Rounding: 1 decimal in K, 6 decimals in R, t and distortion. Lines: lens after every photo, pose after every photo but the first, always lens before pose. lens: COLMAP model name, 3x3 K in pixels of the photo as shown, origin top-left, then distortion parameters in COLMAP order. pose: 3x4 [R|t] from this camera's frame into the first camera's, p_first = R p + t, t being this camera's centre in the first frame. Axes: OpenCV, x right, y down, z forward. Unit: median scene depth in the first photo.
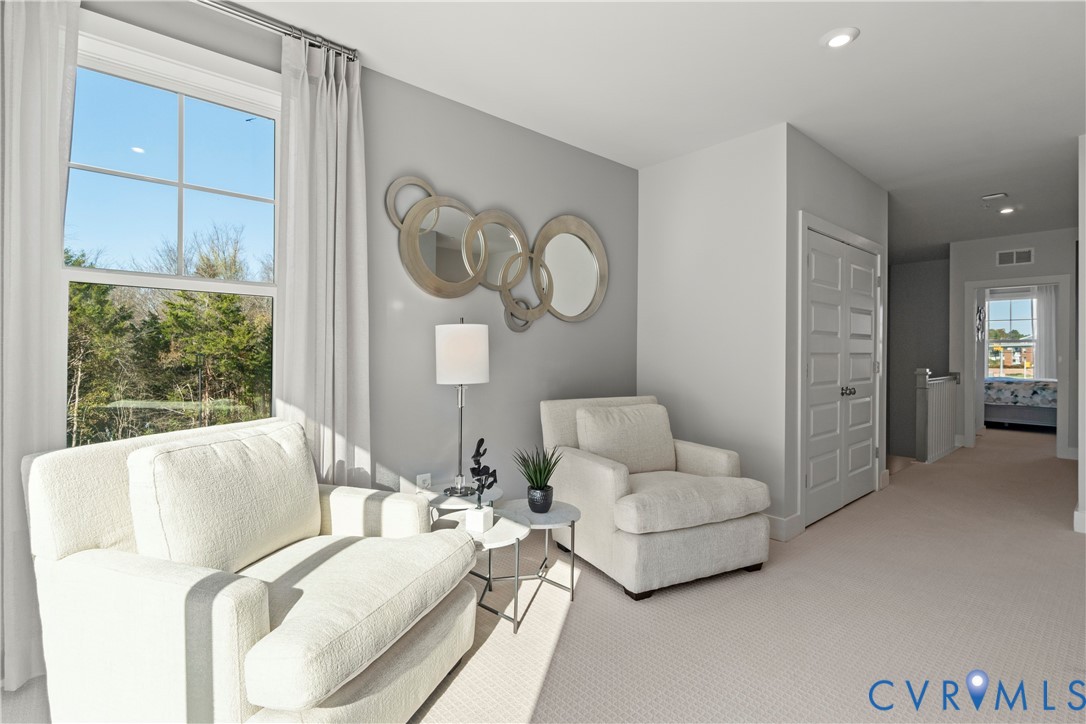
lens RADIAL K [[502.2, 0, 541.6], [0, 502.2, 351.5], [0, 0, 1]] dist [-0.009784, 0.000605]
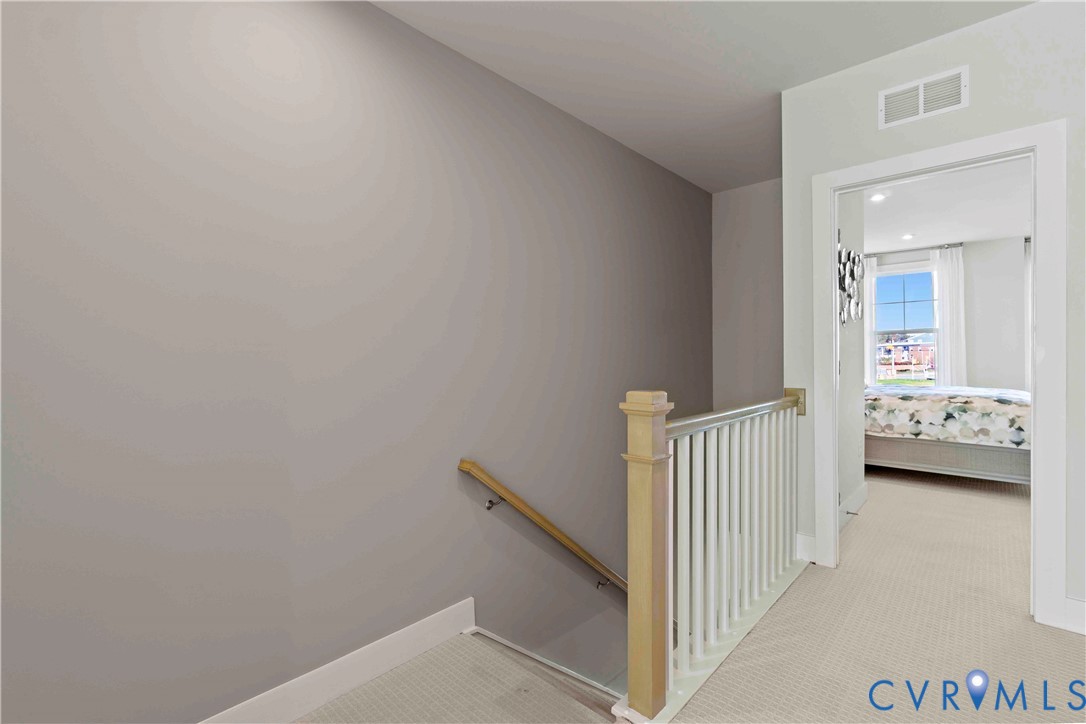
lens RADIAL K [[464.6, 0, 548.9], [0, 464.6, 356.7], [0, 0, 1]] dist [-0.004666, -0.000011]
pose [[0.994196, -0.013815, 0.106694, 0.485775], [0.013502, 0.999902, 0.003659, 0.008218], [-0.106734, -0.002197, 0.994285, 0.526656]]
